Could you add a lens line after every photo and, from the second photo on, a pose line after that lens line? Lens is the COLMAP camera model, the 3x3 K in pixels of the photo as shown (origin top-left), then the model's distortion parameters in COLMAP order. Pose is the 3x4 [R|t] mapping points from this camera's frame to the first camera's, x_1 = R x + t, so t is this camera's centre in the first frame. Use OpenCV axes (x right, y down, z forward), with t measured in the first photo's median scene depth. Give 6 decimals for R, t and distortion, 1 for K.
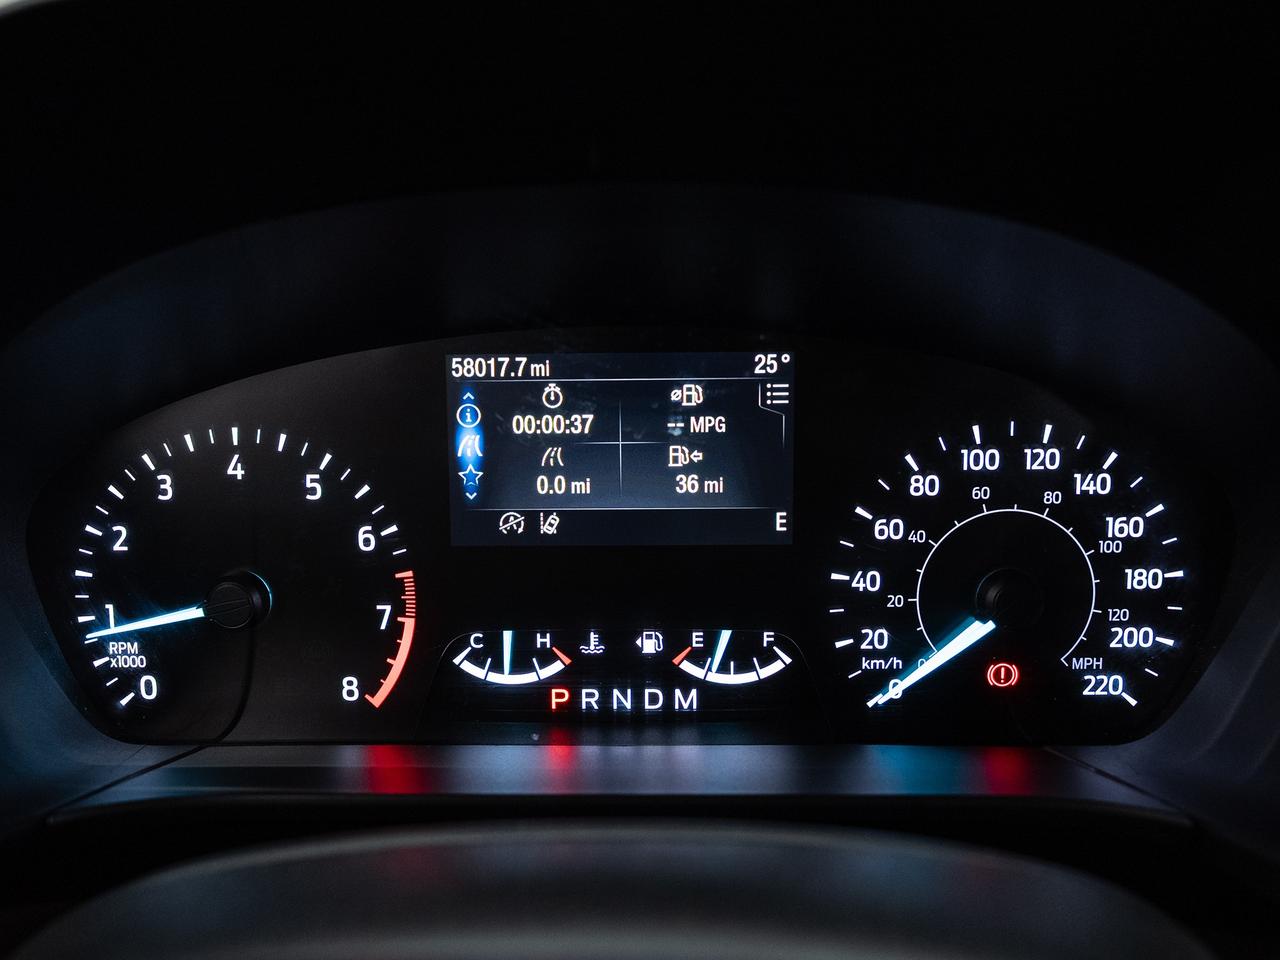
lens RADIAL K [[980.8, 0, 638.5], [0, 980.8, 484.6], [0, 0, 1]] dist [-0.015933, -0.017770]
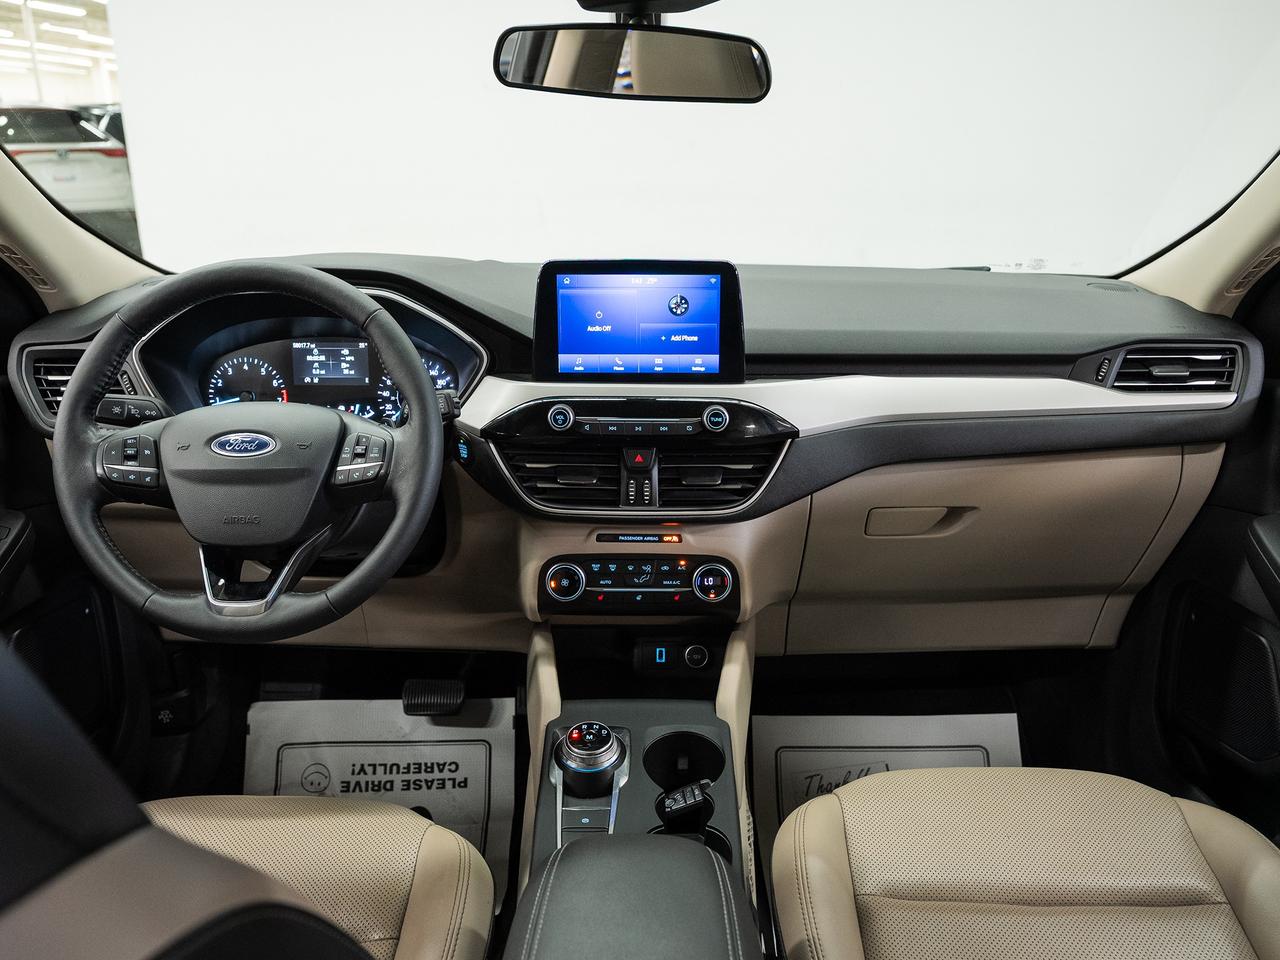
lens RADIAL K [[980.8, 0, 648.0], [0, 980.8, 503.6], [0, 0, 1]] dist [-0.015933, -0.017770]
pose [[0.999420, 0.008726, 0.032925, 1.306042], [-0.011173, 0.997129, 0.074889, 0.253869], [-0.032177, -0.075213, 0.996648, -3.618665]]
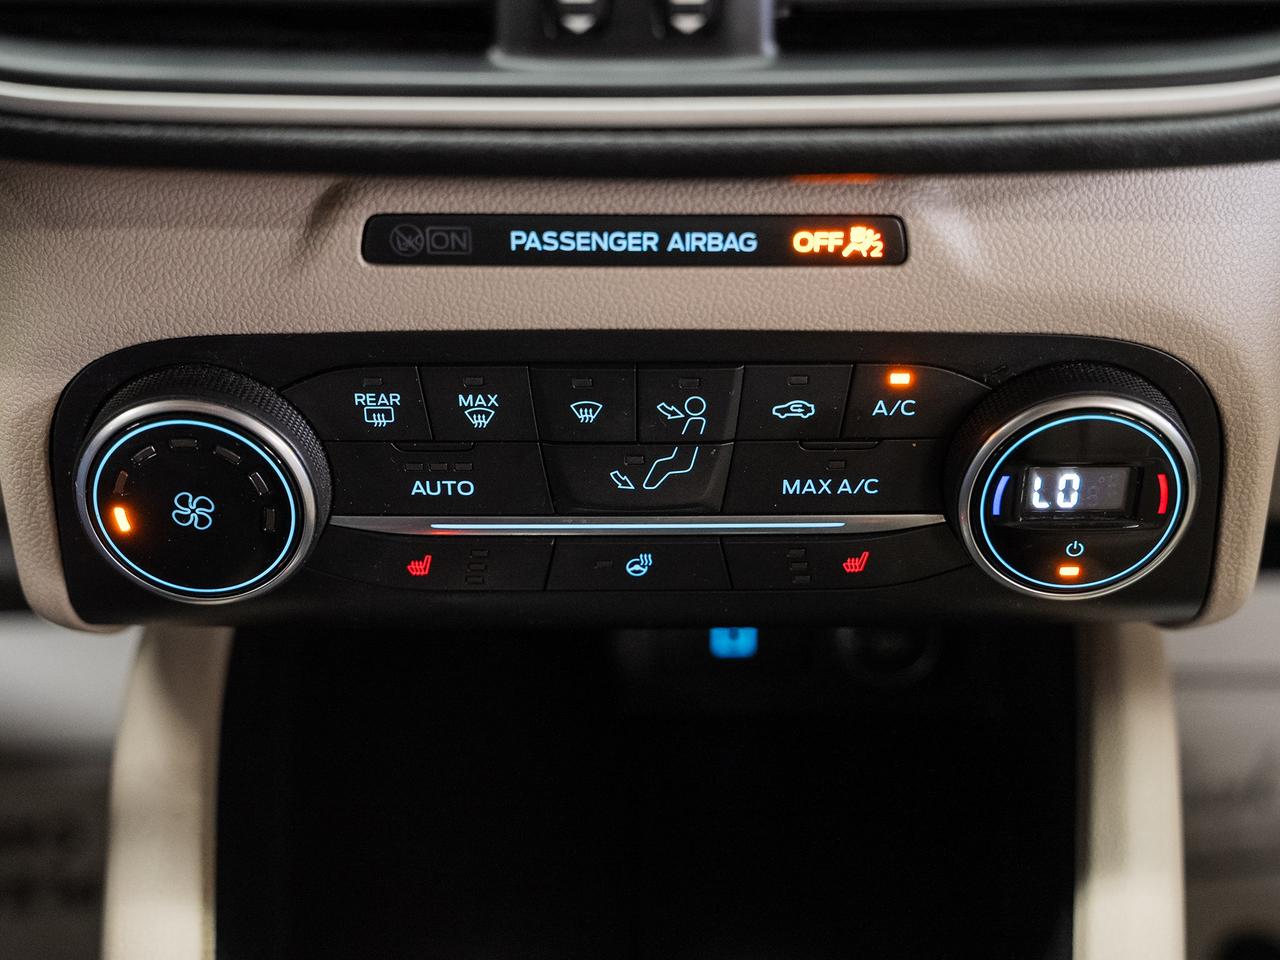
lens RADIAL K [[1590.7, 0, 643.4], [0, 1590.7, 480.1], [0, 0, 1]] dist [-0.010515, 0.000000]
pose [[0.999716, -0.009802, 0.021736, 1.388262], [-0.000709, 0.898974, 0.438002, 0.392723], [-0.023833, -0.437892, 0.898711, -0.475618]]
